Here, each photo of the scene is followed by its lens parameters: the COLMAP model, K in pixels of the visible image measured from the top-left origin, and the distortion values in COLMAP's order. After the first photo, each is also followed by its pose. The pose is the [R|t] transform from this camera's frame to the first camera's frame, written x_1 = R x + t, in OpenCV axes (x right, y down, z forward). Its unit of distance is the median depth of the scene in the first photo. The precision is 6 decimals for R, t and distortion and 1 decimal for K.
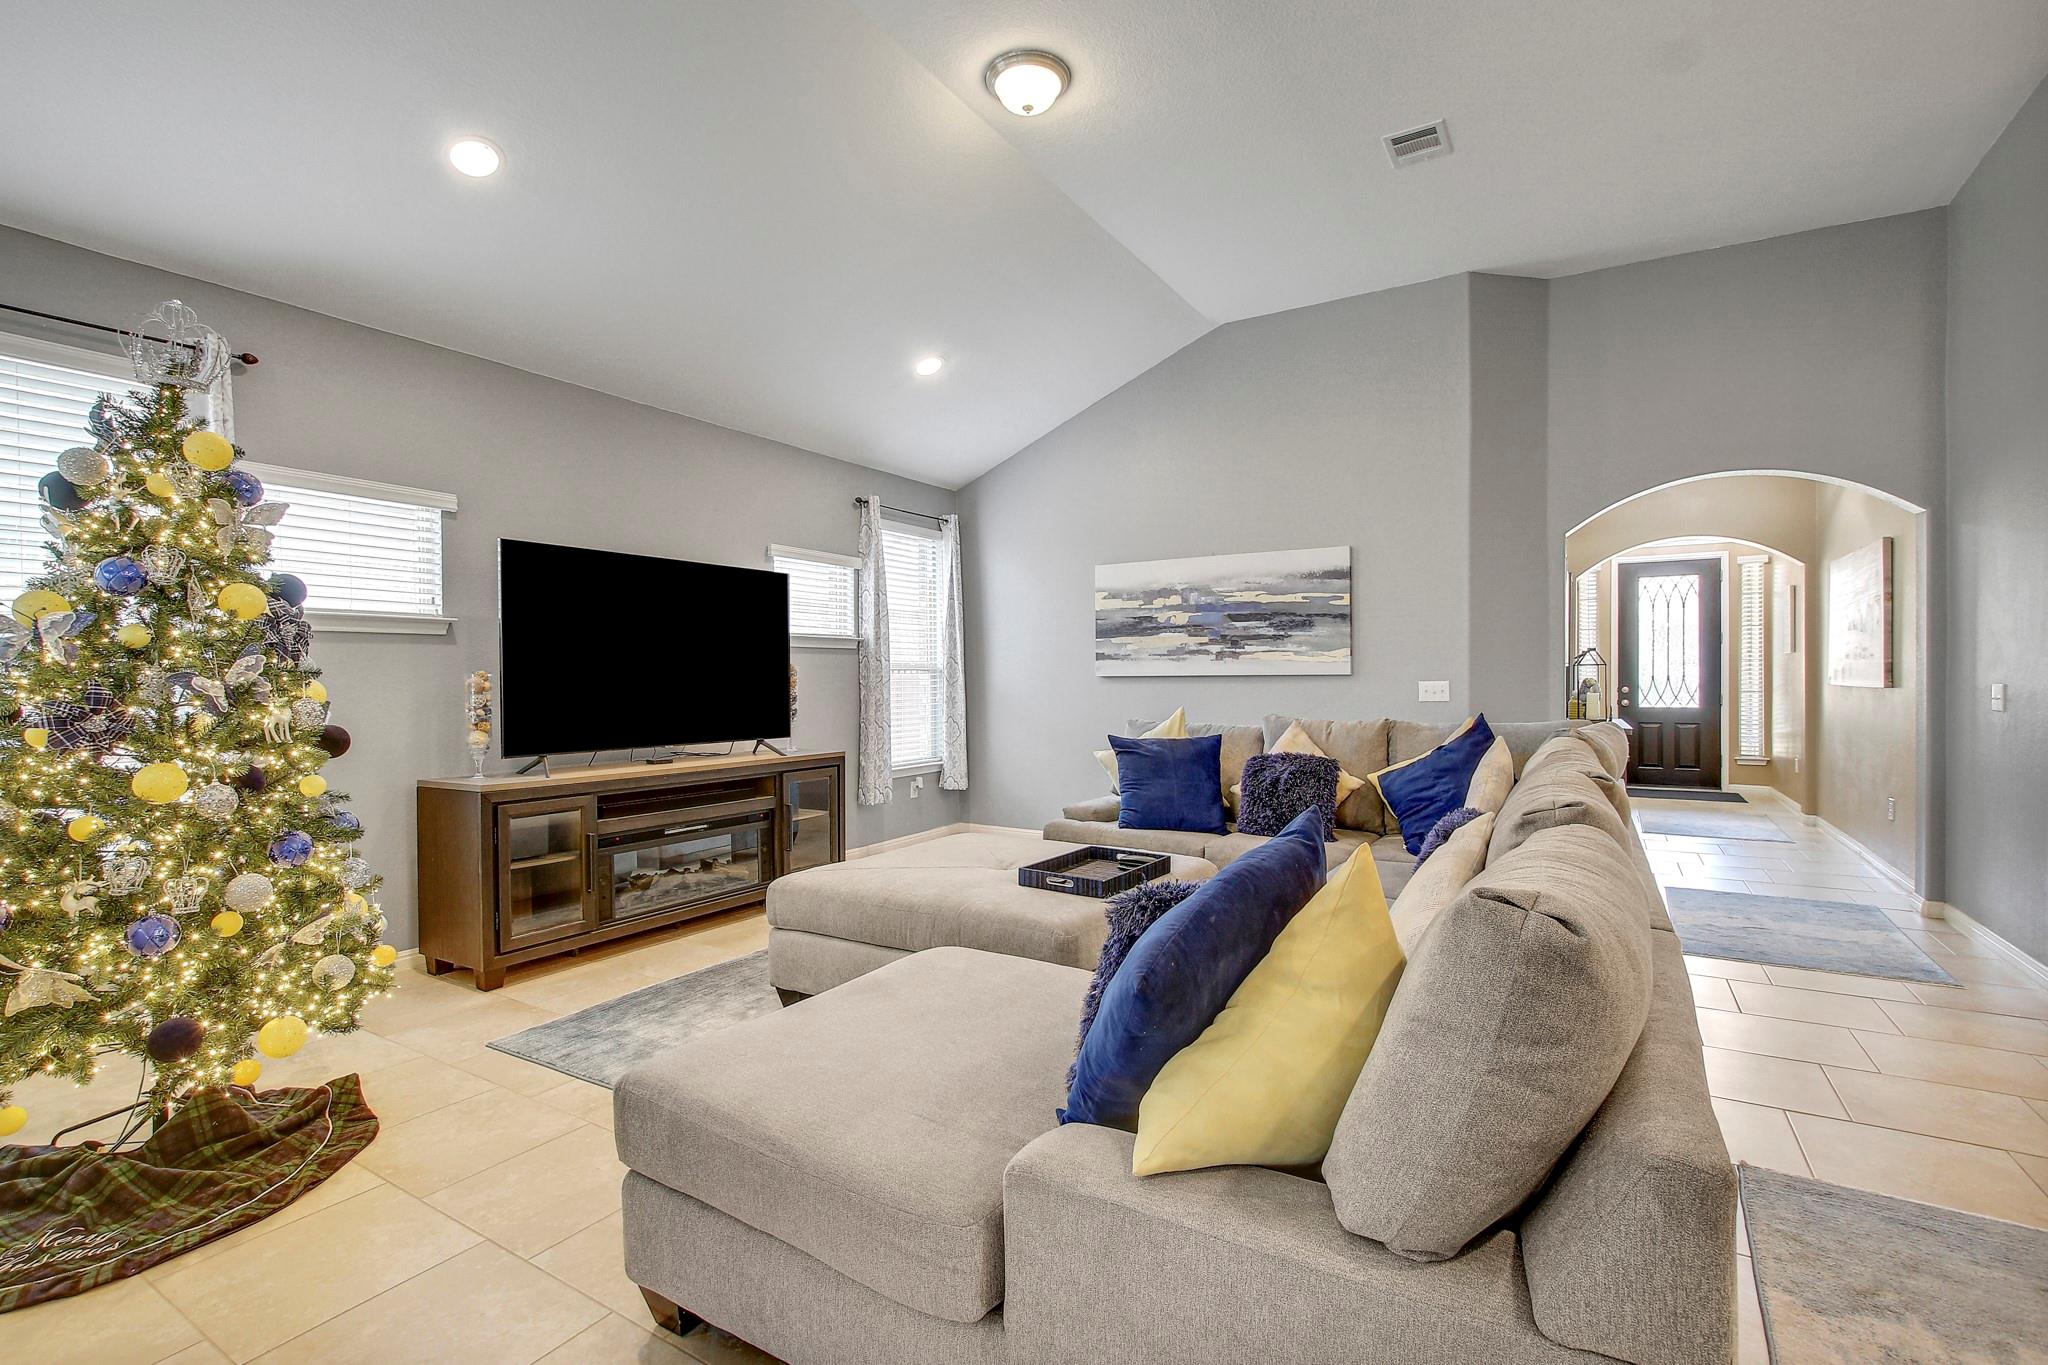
lens RADIAL K [[940.4, 0, 1023.1], [0, 940.4, 685.0], [0, 0, 1]] dist [-0.016923, 0.006038]
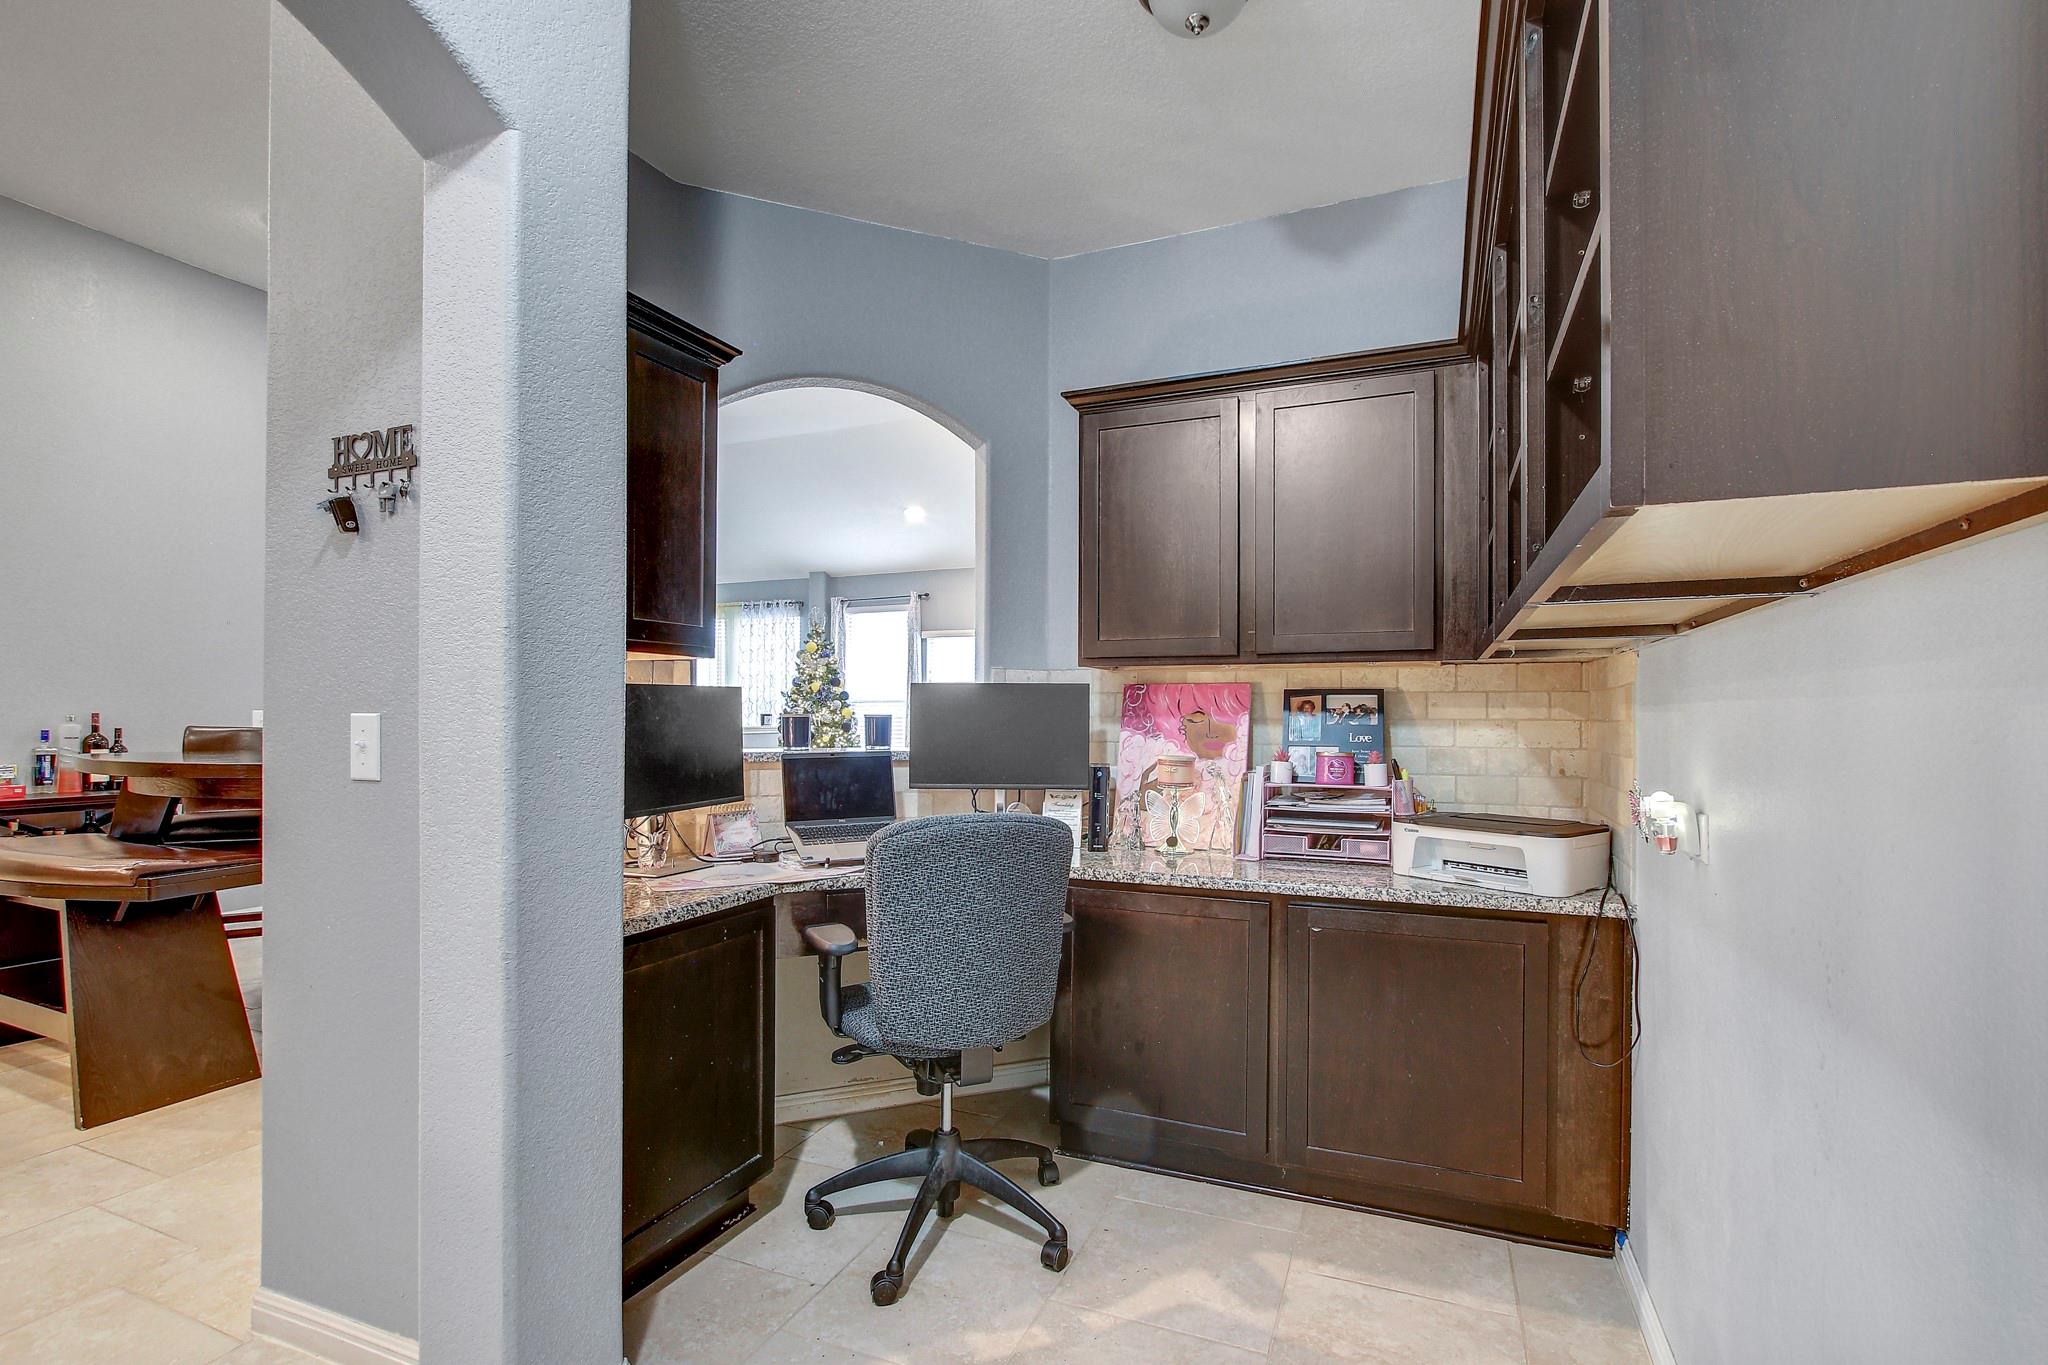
lens RADIAL K [[940.4, 0, 1018.0], [0, 940.4, 695.5], [0, 0, 1]] dist [-0.016923, 0.006038]
pose [[0.150592, -0.009432, -0.988551, 1.132474], [-0.013893, 0.999836, -0.011656, -0.008952], [0.988498, 0.015490, 0.150436, 0.478076]]
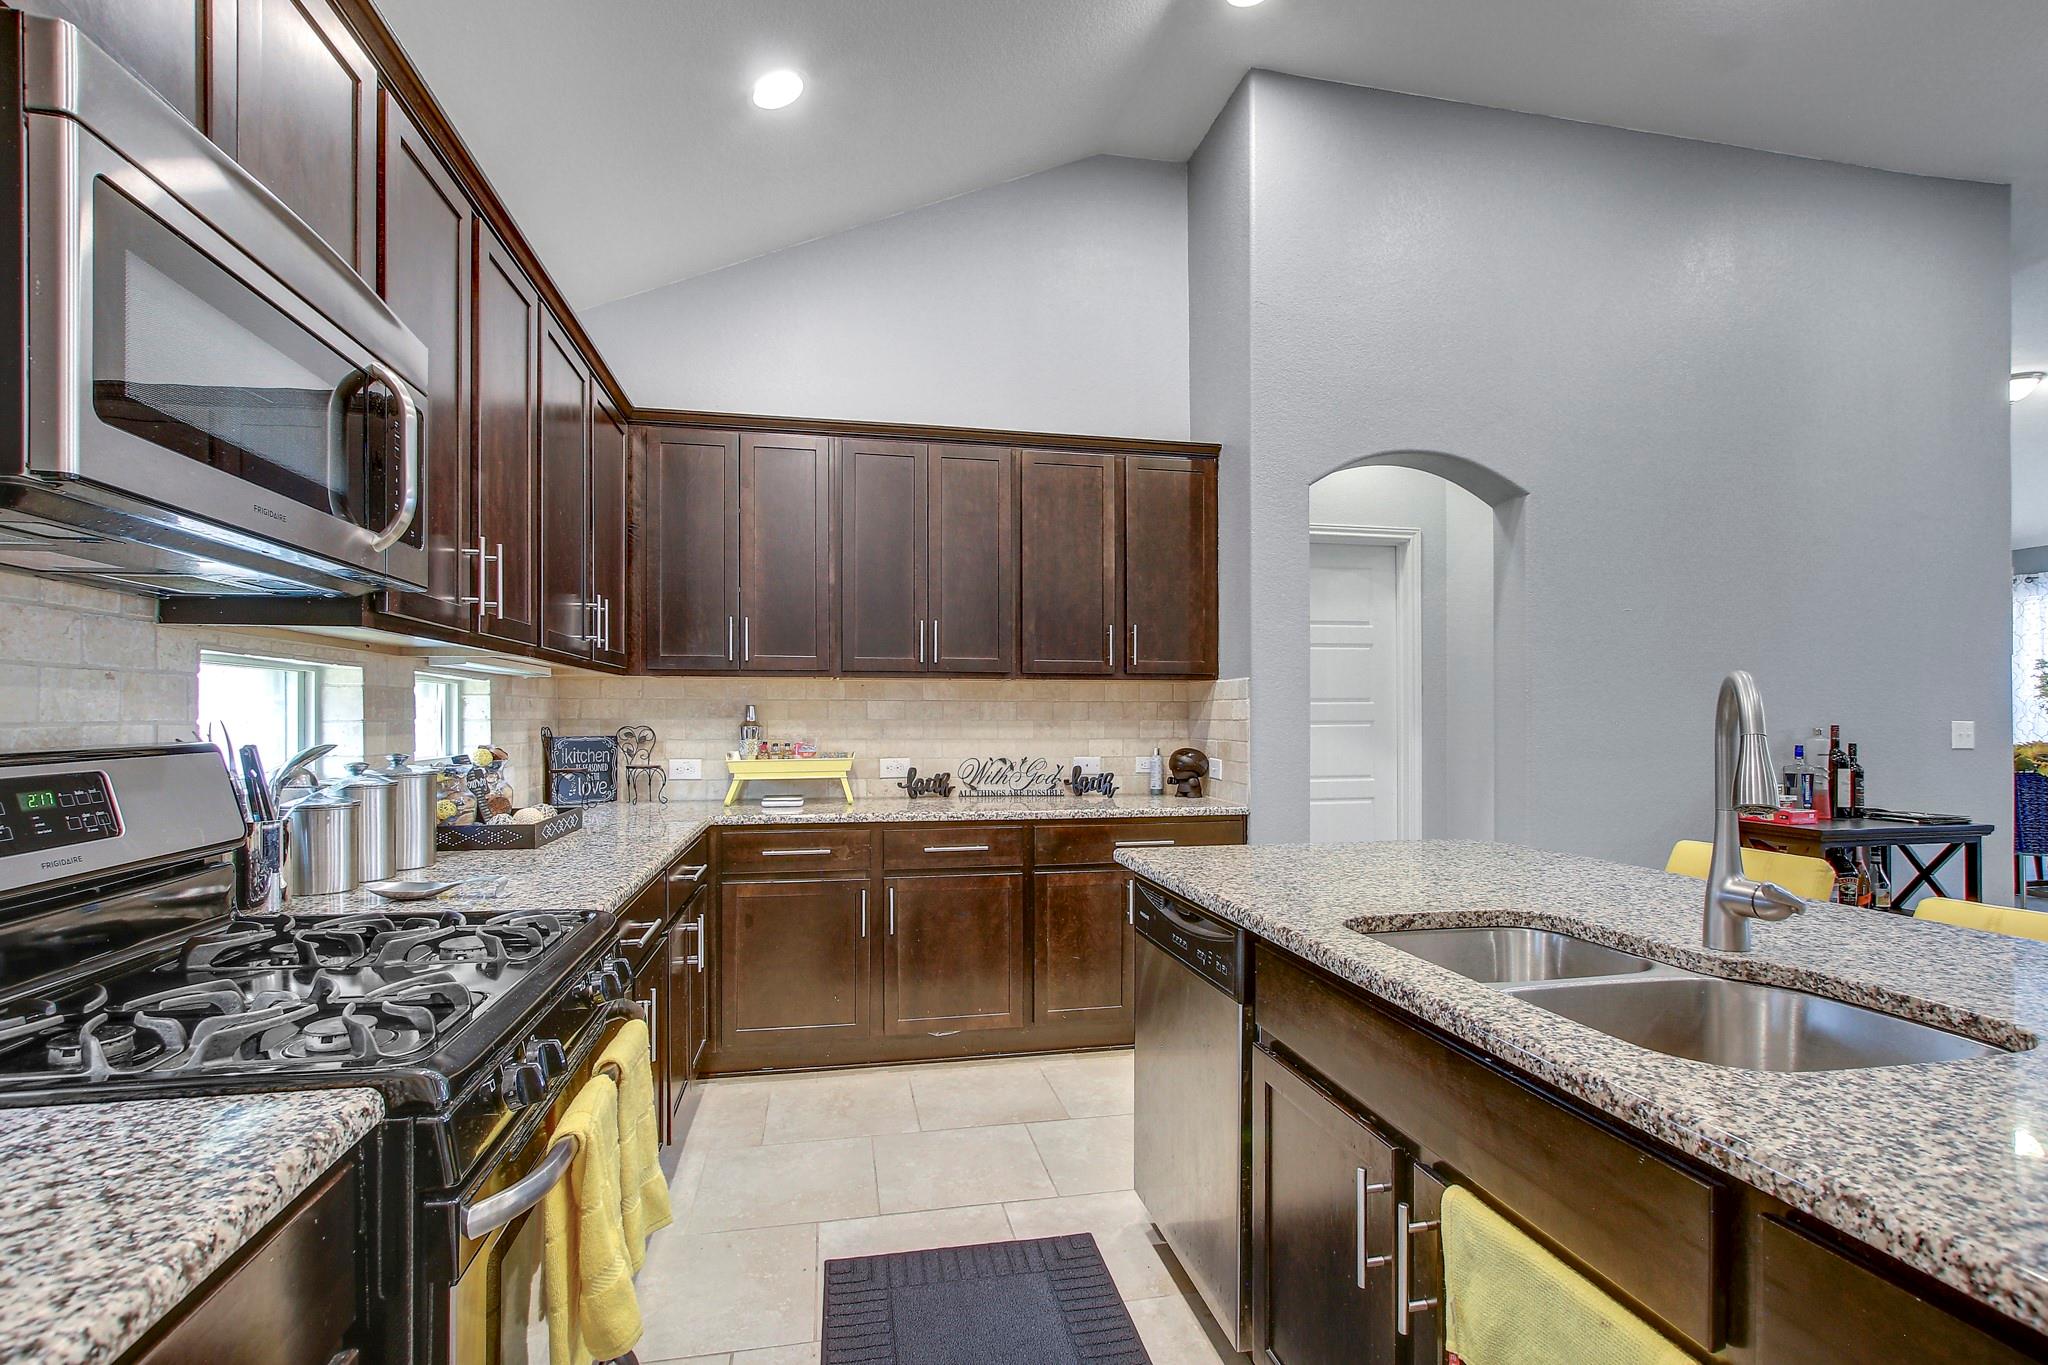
lens RADIAL K [[940.4, 0, 1030.9], [0, 940.4, 723.6], [0, 0, 1]] dist [-0.016923, 0.006038]
pose [[-0.723124, 0.012145, -0.690611, 1.120859], [-0.001690, 0.999811, 0.019353, -0.005832], [0.690716, 0.015162, -0.722967, -0.048472]]
